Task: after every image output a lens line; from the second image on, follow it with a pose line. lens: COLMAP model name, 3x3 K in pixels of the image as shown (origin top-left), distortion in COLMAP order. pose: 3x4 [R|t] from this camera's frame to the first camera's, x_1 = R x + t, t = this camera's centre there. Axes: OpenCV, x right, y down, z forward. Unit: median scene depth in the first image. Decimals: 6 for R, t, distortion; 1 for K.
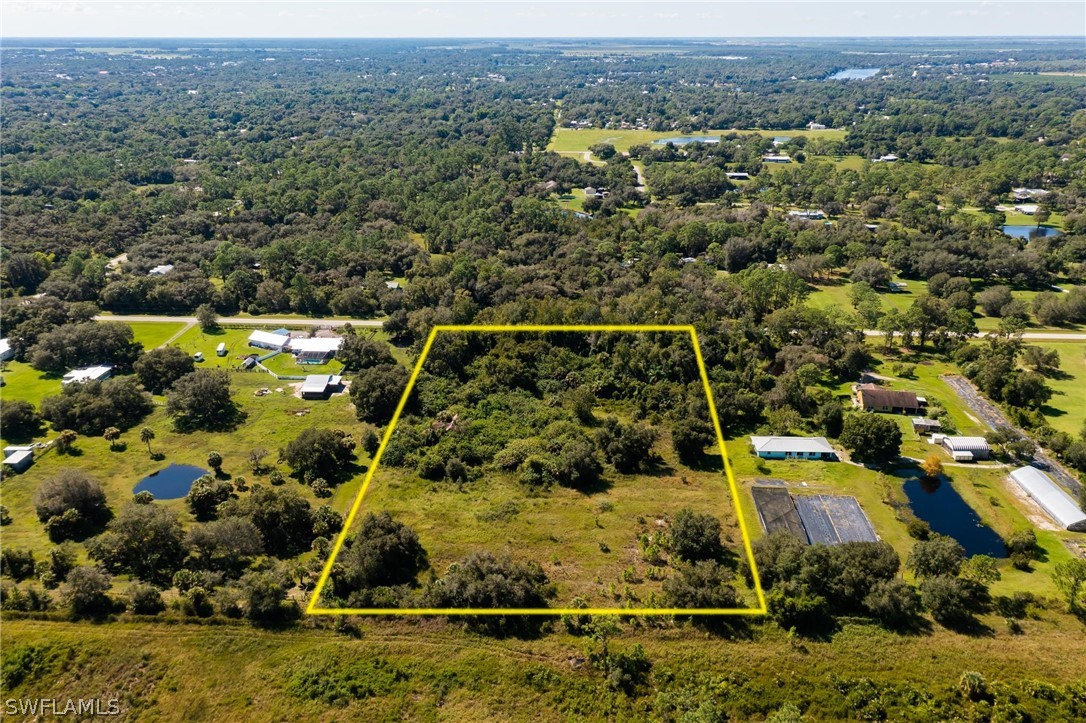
lens RADIAL K [[884.4, 0, 529.2], [0, 884.4, 362.6], [0, 0, 1]] dist [0.006231, 0.008364]
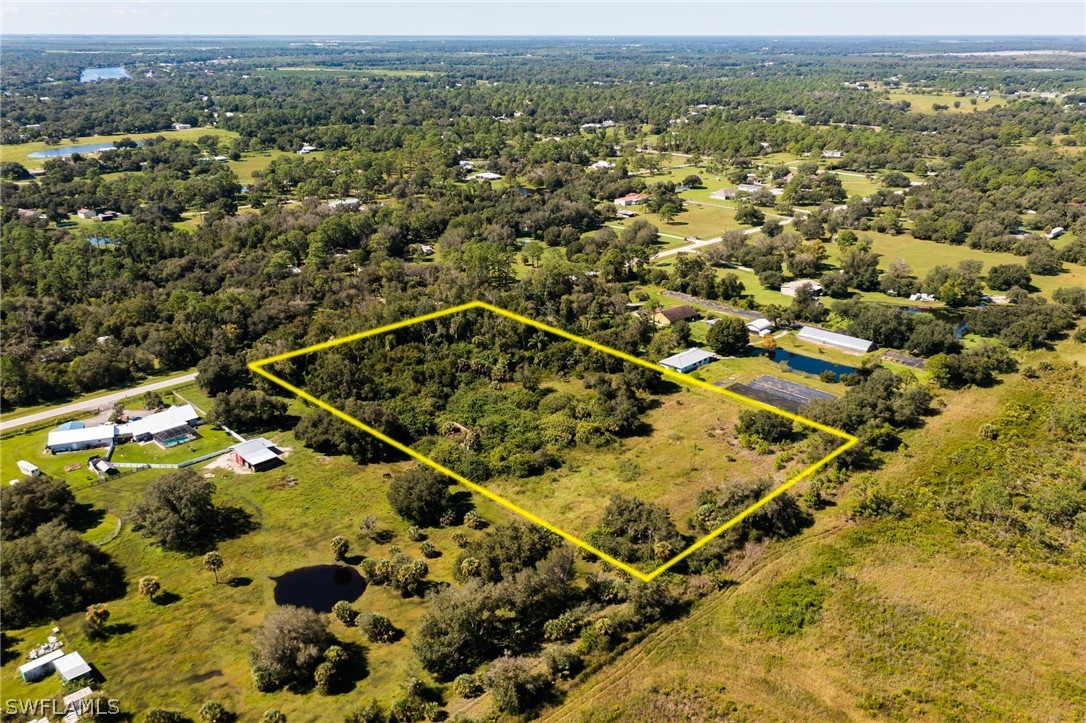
lens RADIAL K [[871.6, 0, 543.0], [0, 871.6, 361.5], [0, 0, 1]] dist [0.005992, 0.007897]
pose [[0.678661, -0.259427, 0.687107, -0.729336], [0.255736, 0.960463, 0.110044, -0.096867], [-0.688490, 0.101035, 0.718174, 0.252588]]
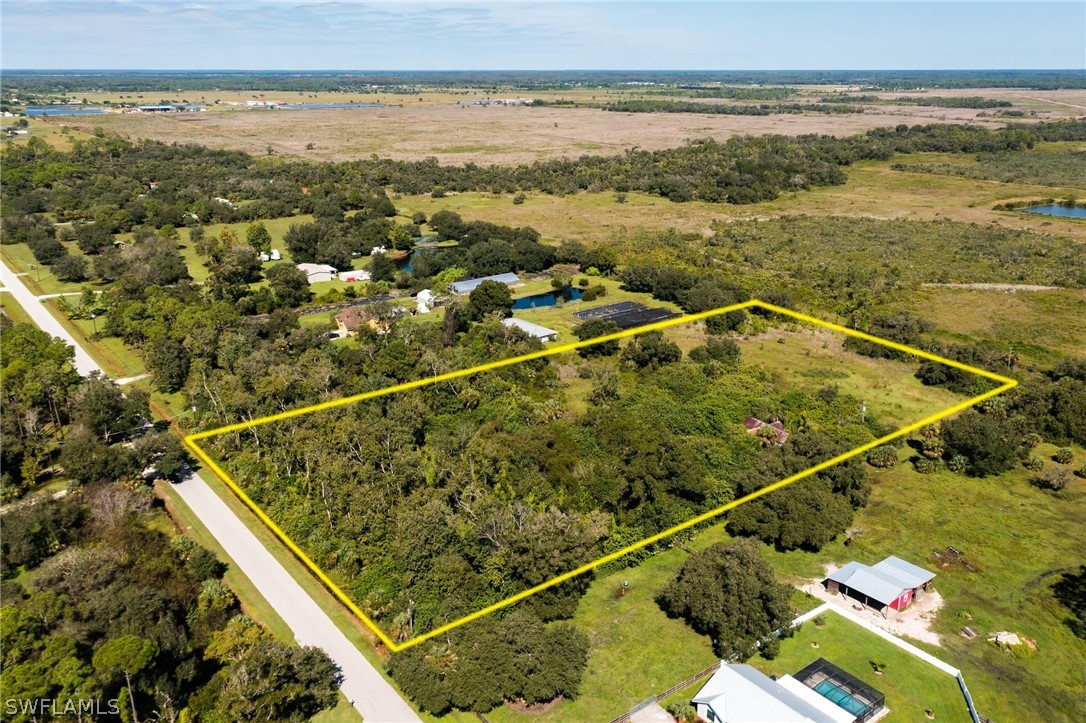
lens RADIAL K [[871.6, 0, 543.0], [0, 871.6, 361.5], [0, 0, 1]] dist [0.005992, 0.007897]
pose [[-0.661264, -0.241329, 0.710275, -0.508761], [0.255228, 0.817973, 0.515537, -0.436504], [-0.705400, 0.522188, -0.479302, 1.570387]]
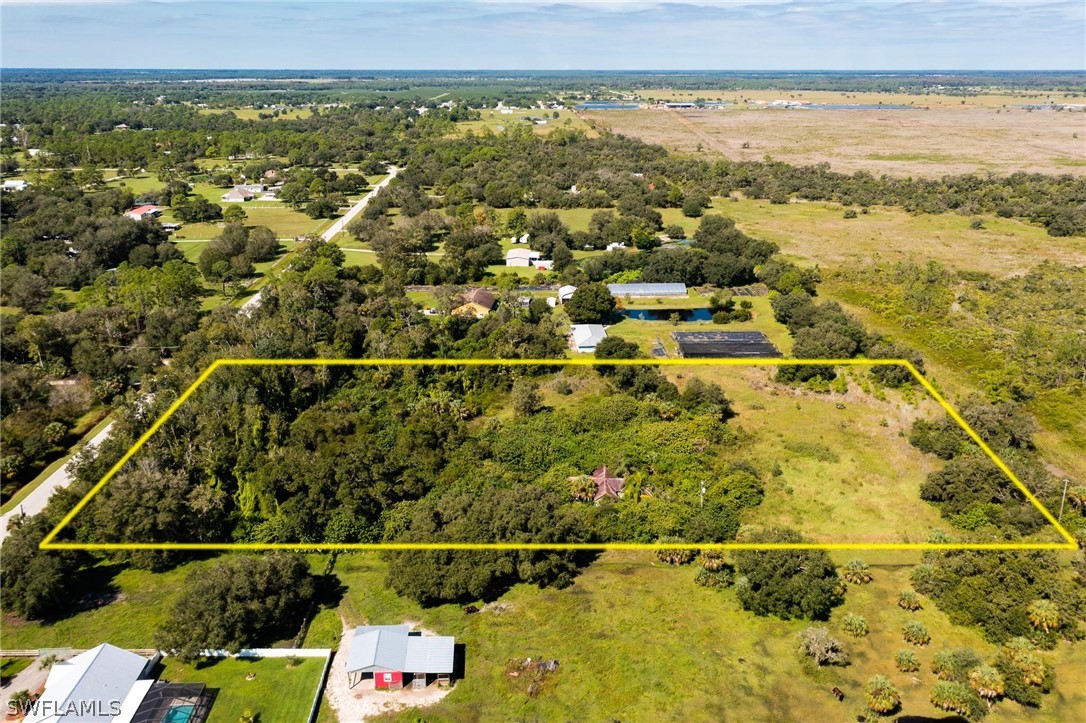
lens RADIAL K [[871.6, 0, 543.0], [0, 871.6, 361.5], [0, 0, 1]] dist [0.005992, 0.007897]
pose [[-0.088975, -0.319942, 0.943250, -0.704810], [0.339056, 0.880721, 0.330715, -0.248040], [-0.936549, 0.349240, 0.030116, 1.063820]]
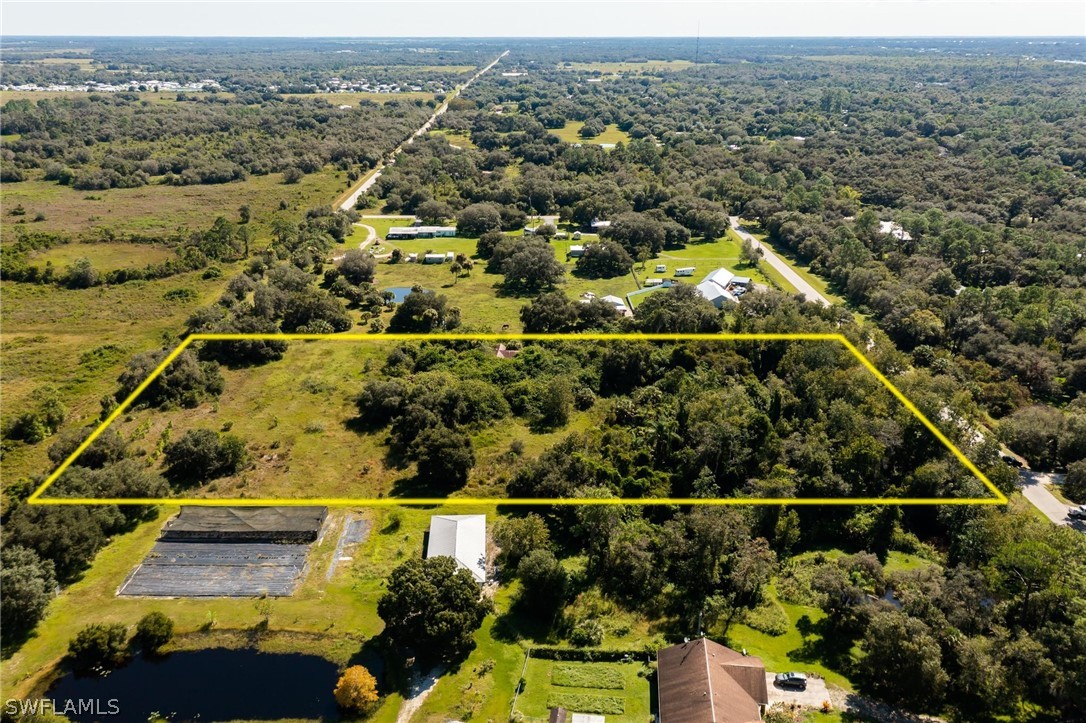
lens RADIAL K [[884.4, 0, 529.2], [0, 884.4, 362.6], [0, 0, 1]] dist [0.006231, 0.008364]
pose [[0.075771, 0.347296, -0.934689, 0.849318], [-0.335991, 0.891458, 0.303996, -0.229035], [0.938812, 0.291013, 0.184235, 0.925624]]
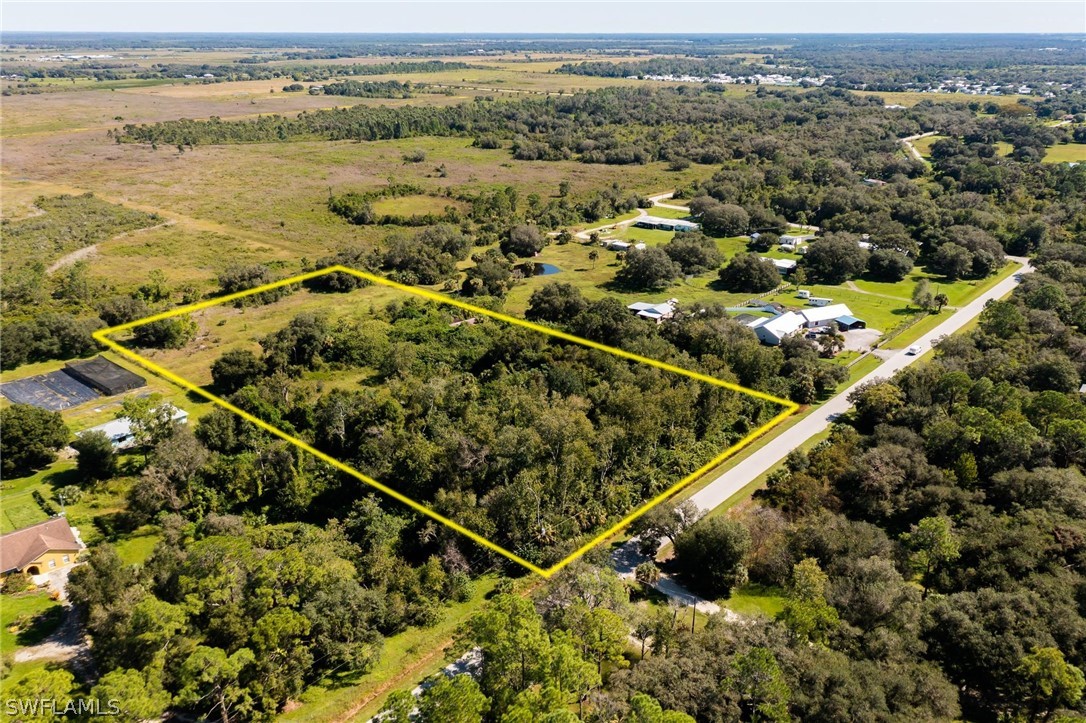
lens RADIAL K [[880.0, 0, 543.0], [0, 880.0, 361.5], [0, 0, 1]] dist [0.008755, 0.008133]
pose [[-0.609653, 0.279735, -0.741668, 0.659033], [-0.264506, 0.810238, 0.523022, -0.473297], [0.747235, 0.515037, -0.419972, 1.622588]]
